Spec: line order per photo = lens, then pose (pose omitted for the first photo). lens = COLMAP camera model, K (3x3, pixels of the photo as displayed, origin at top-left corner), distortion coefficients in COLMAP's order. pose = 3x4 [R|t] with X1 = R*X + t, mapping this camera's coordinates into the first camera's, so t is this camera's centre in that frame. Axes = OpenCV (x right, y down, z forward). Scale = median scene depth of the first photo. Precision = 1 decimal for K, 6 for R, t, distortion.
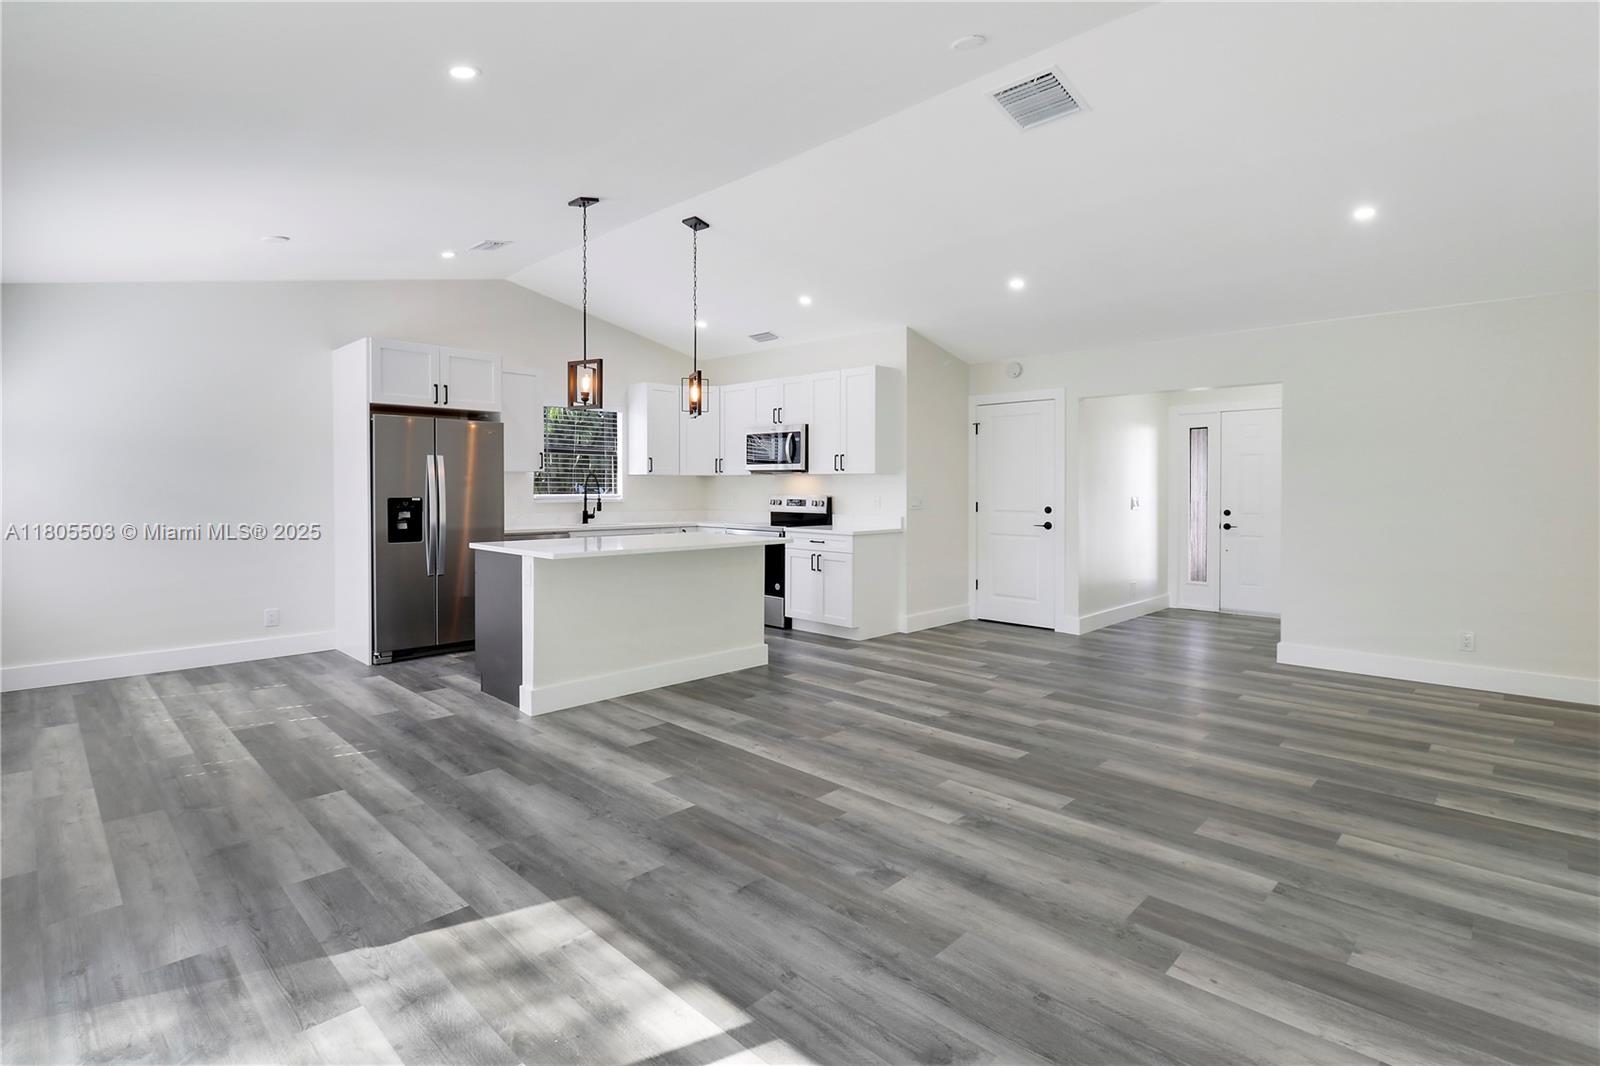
lens RADIAL K [[759.6, 0, 858.3], [0, 759.6, 496.8], [0, 0, 1]] dist [0.008460, -0.014099]
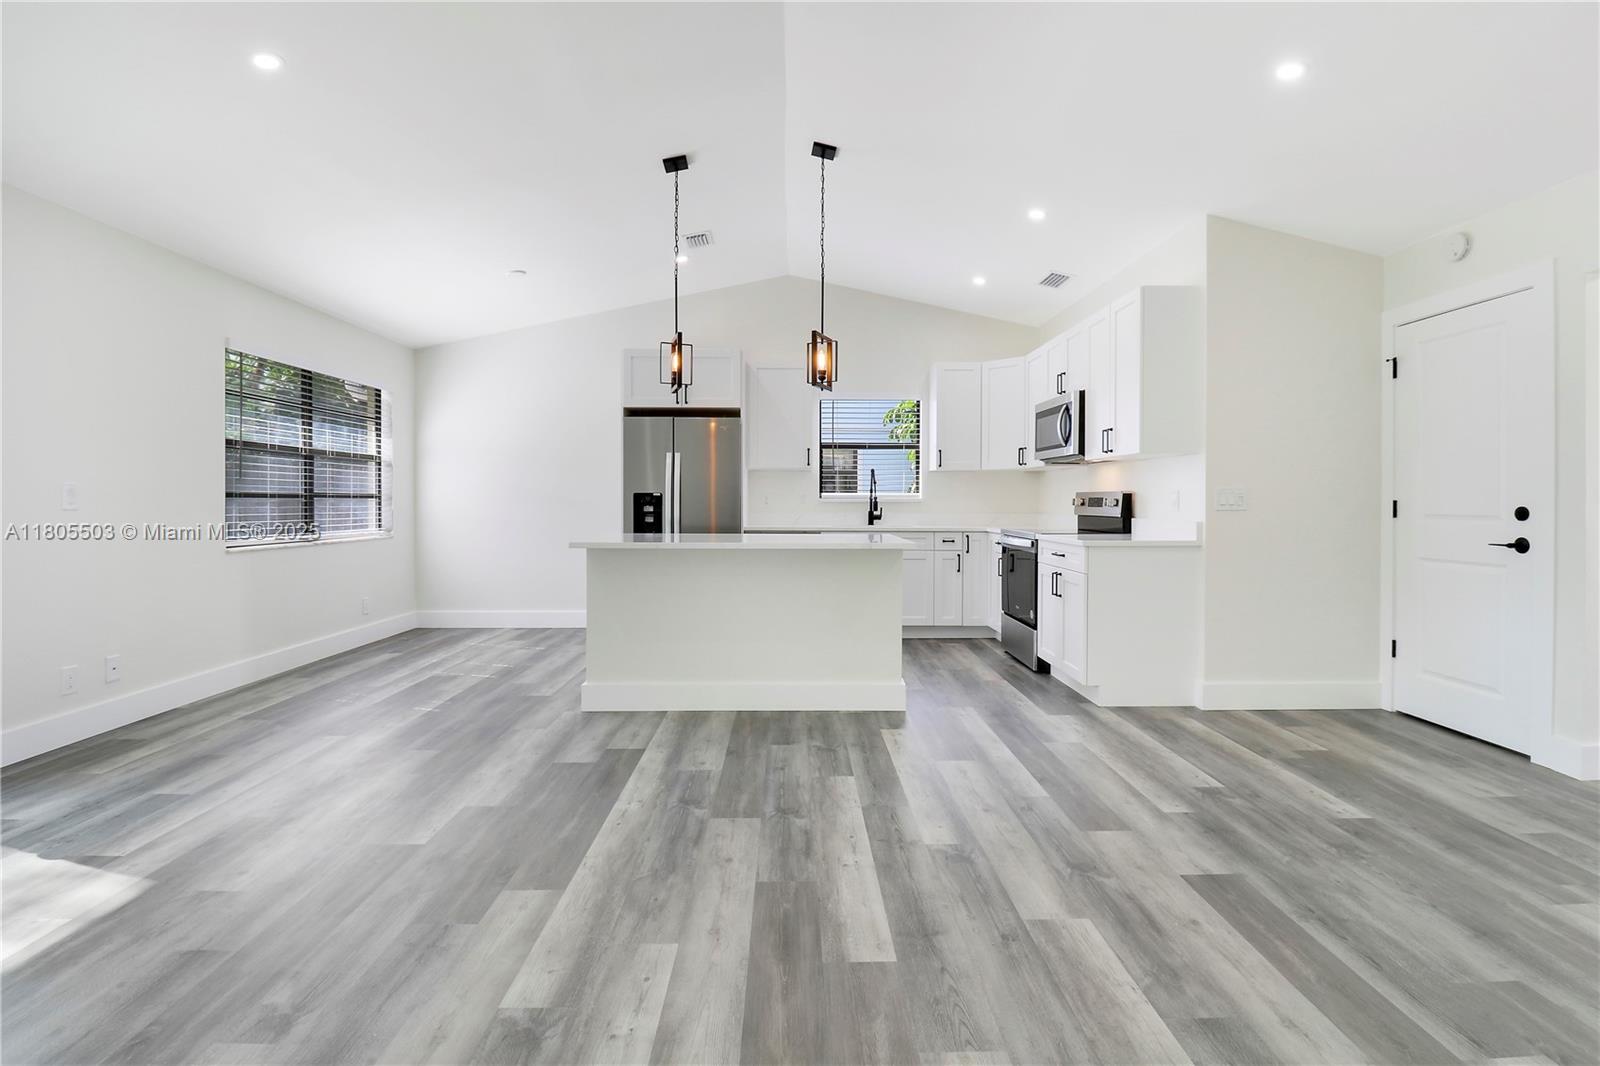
lens RADIAL K [[790.4, 0, 828.9], [0, 790.4, 512.3], [0, 0, 1]] dist [-0.012553, -0.001304]
pose [[0.685475, 0.006974, -0.728063, 0.525152], [-0.007889, 0.999967, 0.002151, 0.032433], [0.728053, 0.004269, 0.685507, 0.553382]]
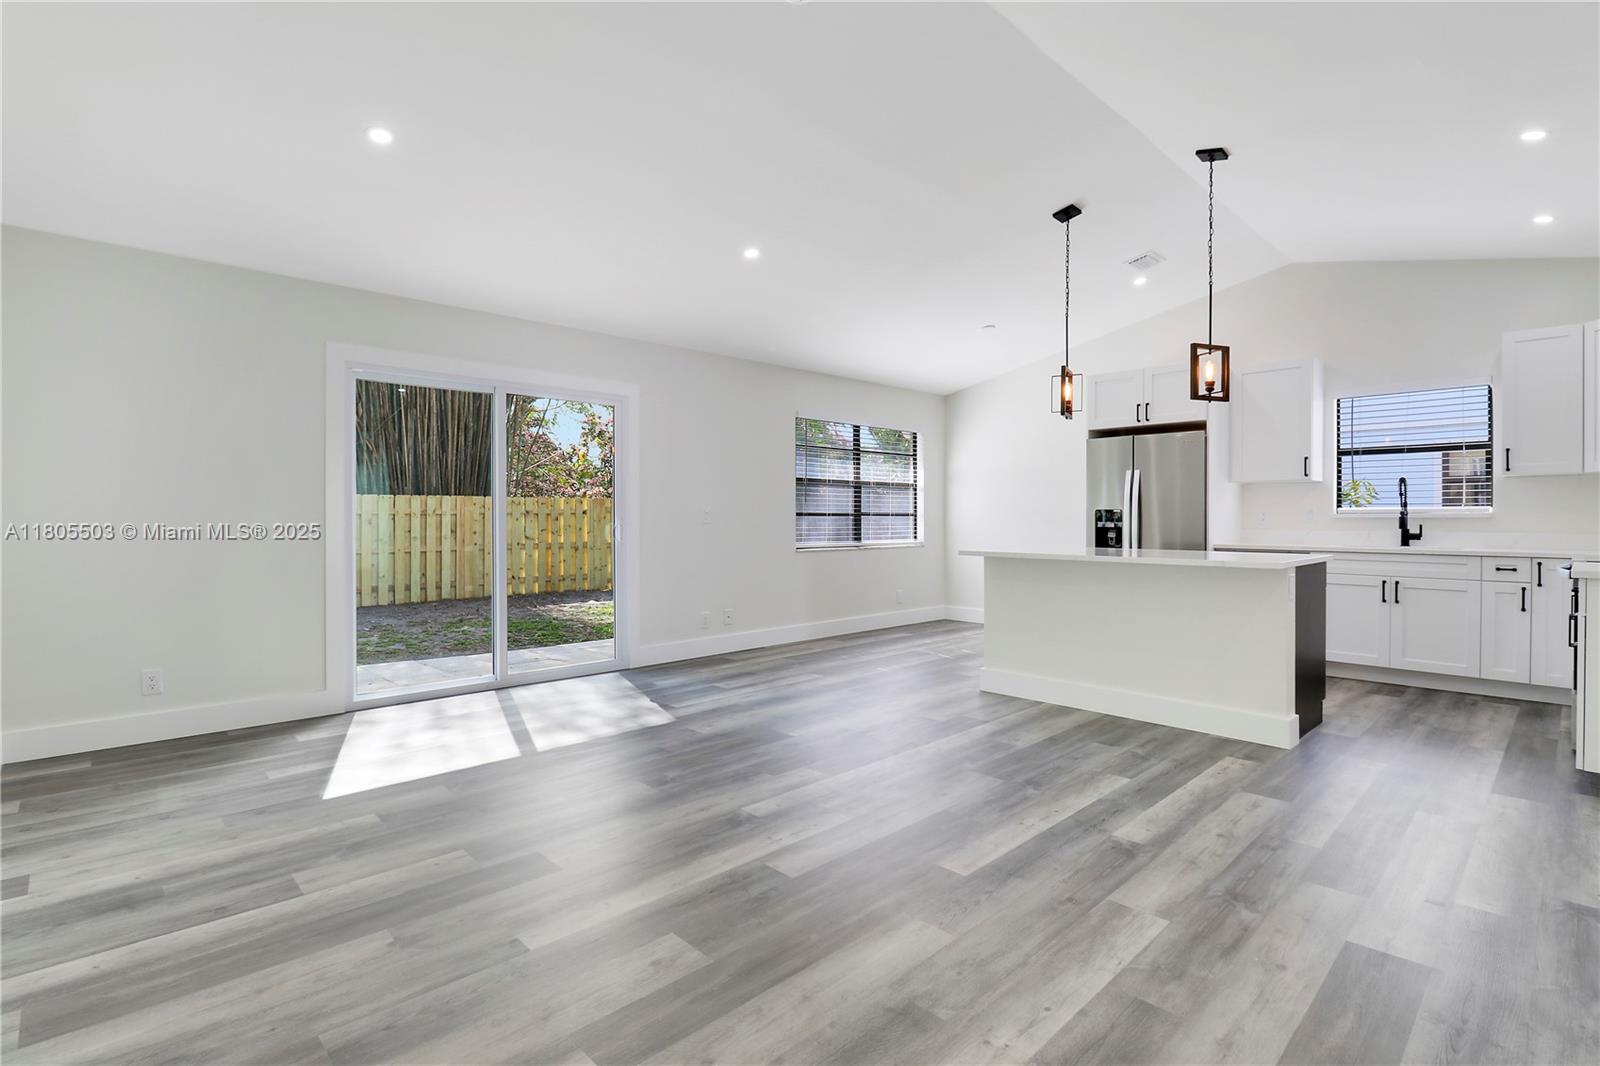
lens RADIAL K [[781.6, 0, 763.2], [0, 781.6, 521.2], [0, 0, 1]] dist [0.014118, -0.025380]
pose [[-0.117007, -0.001209, -0.993130, 0.830061], [-0.012607, 0.999920, 0.000268, 0.032832], [0.993051, 0.012551, -0.117013, 0.825825]]
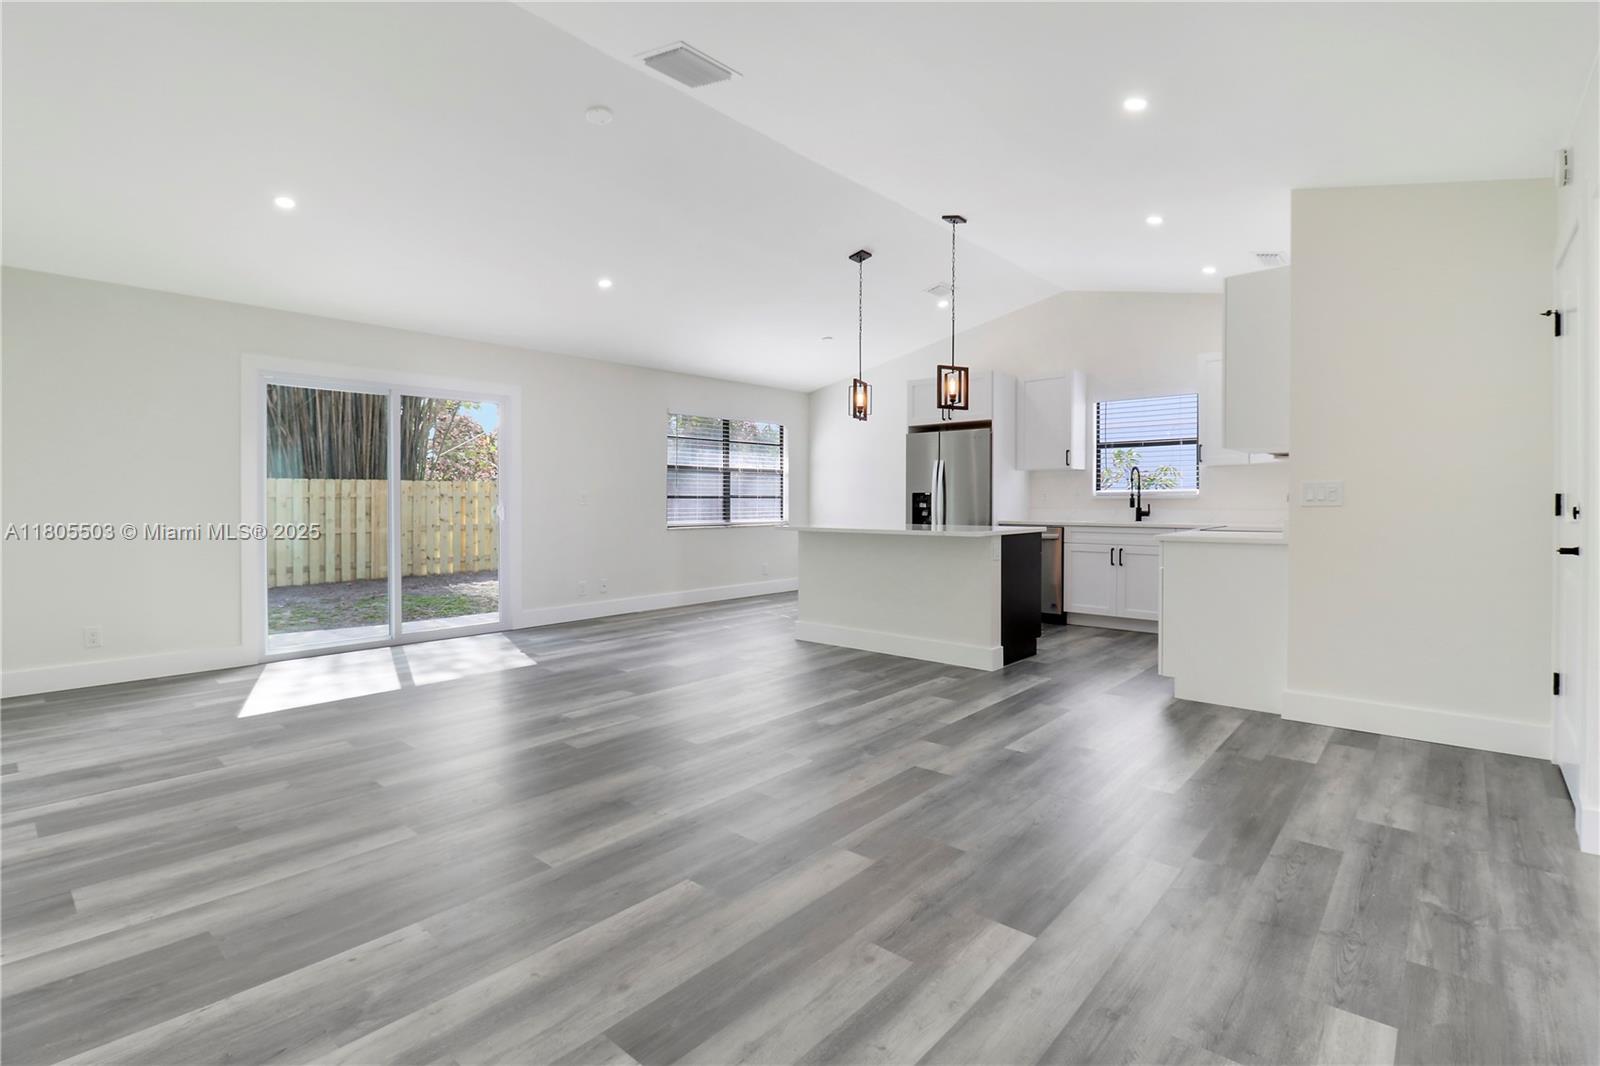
lens RADIAL K [[788.0, 0, 768.0], [0, 788.0, 505.1], [0, 0, 1]] dist [0.002590, -0.019216]
pose [[-0.035180, 0.001536, -0.999380, 1.102338], [-0.009147, 0.999956, 0.001859, 0.031570], [0.999339, 0.009207, -0.035165, 1.022876]]
